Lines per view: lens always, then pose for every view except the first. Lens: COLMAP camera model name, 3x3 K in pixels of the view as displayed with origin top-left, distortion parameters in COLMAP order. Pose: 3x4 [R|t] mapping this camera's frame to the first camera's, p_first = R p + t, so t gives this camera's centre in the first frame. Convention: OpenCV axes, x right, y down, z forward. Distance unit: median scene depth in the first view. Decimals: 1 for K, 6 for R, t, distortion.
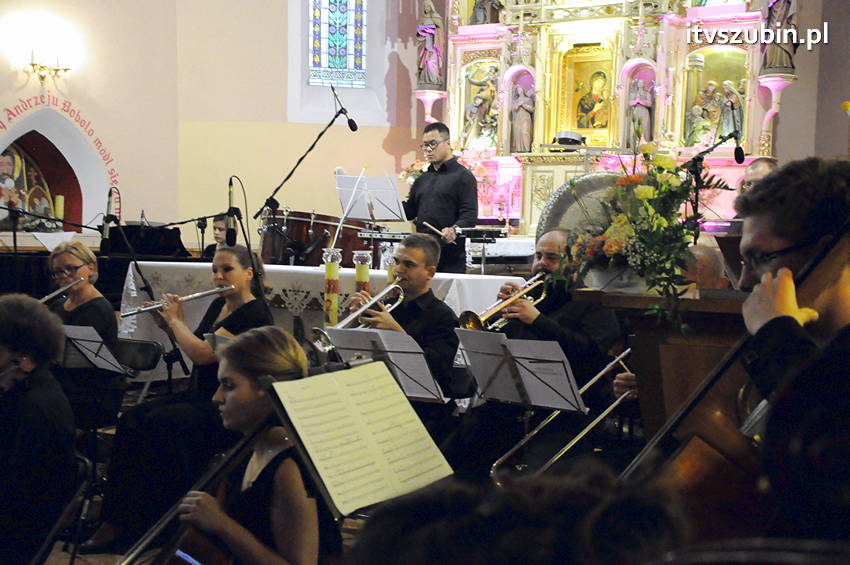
lens RADIAL K [[1173.8, 0, 425.0], [0, 1173.8, 282.5], [0, 0, 1]] dist [0.166580, 0.066531]
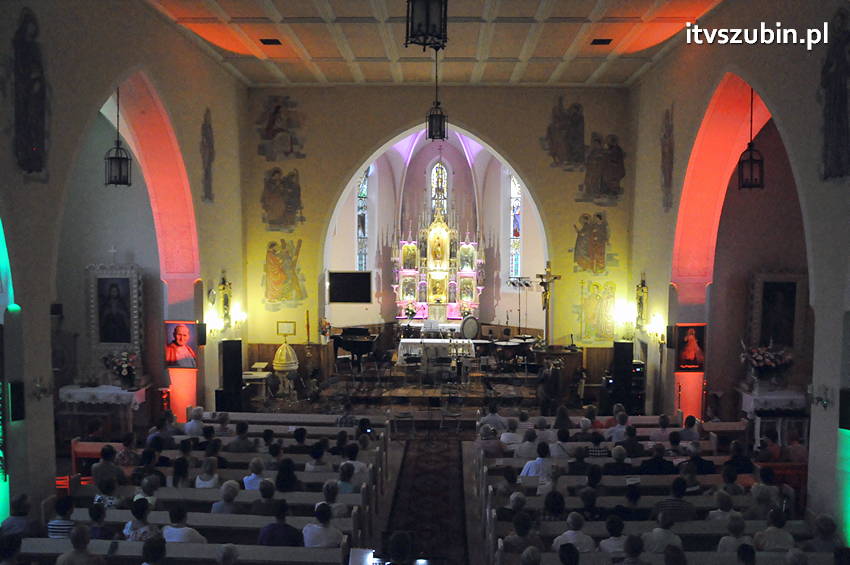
lens RADIAL K [[664.1, 0, 427.0], [0, 664.1, 289.4], [0, 0, 1]] dist [-0.158461, 0.137043]
pose [[0.870887, -0.045641, 0.489359, -1.127474], [0.033575, 0.998878, 0.033410, -0.247310], [-0.490334, -0.012666, 0.871442, -1.127574]]
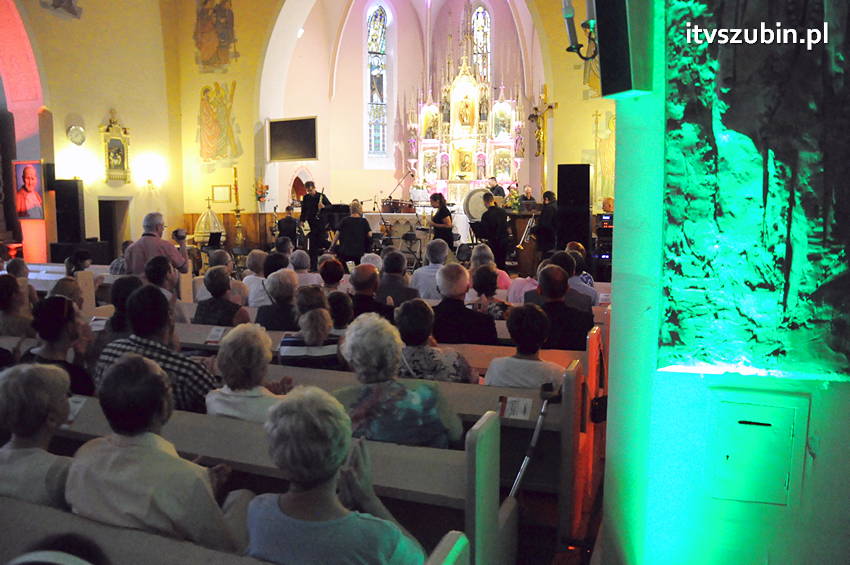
lens RADIAL K [[664.1, 0, 427.0], [0, 664.1, 289.4], [0, 0, 1]] dist [-0.158461, 0.137043]
pose [[0.983635, -0.043714, 0.174786, -0.317519], [0.028931, 0.995853, 0.086250, 0.034705], [-0.177832, -0.079782, 0.980821, -0.852271]]
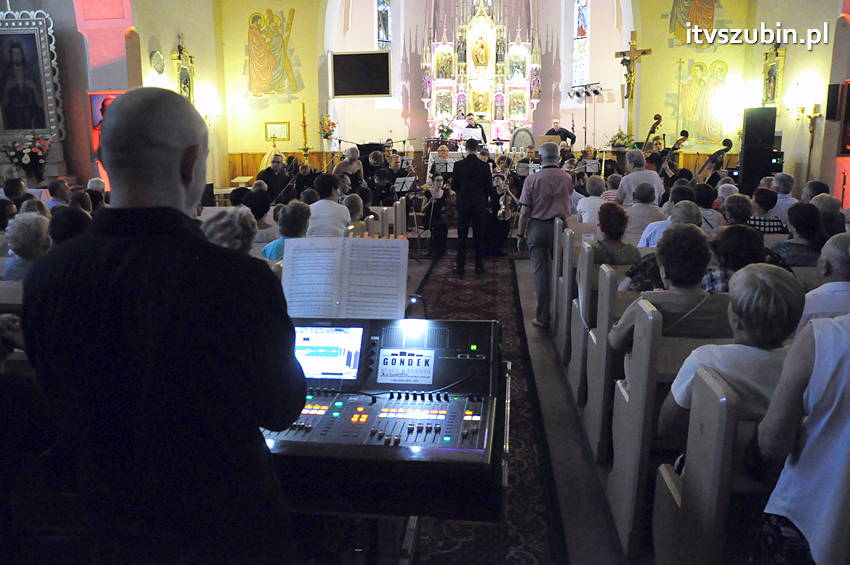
lens RADIAL K [[662.3, 0, 428.8], [0, 662.3, 286.3], [0, 0, 1]] dist [-0.156832, 0.128046]
pose [[0.899941, -0.112934, 0.421133, -0.879106], [0.041989, 0.983832, 0.174101, 0.027598], [-0.433986, -0.138998, 0.890133, -0.694892]]
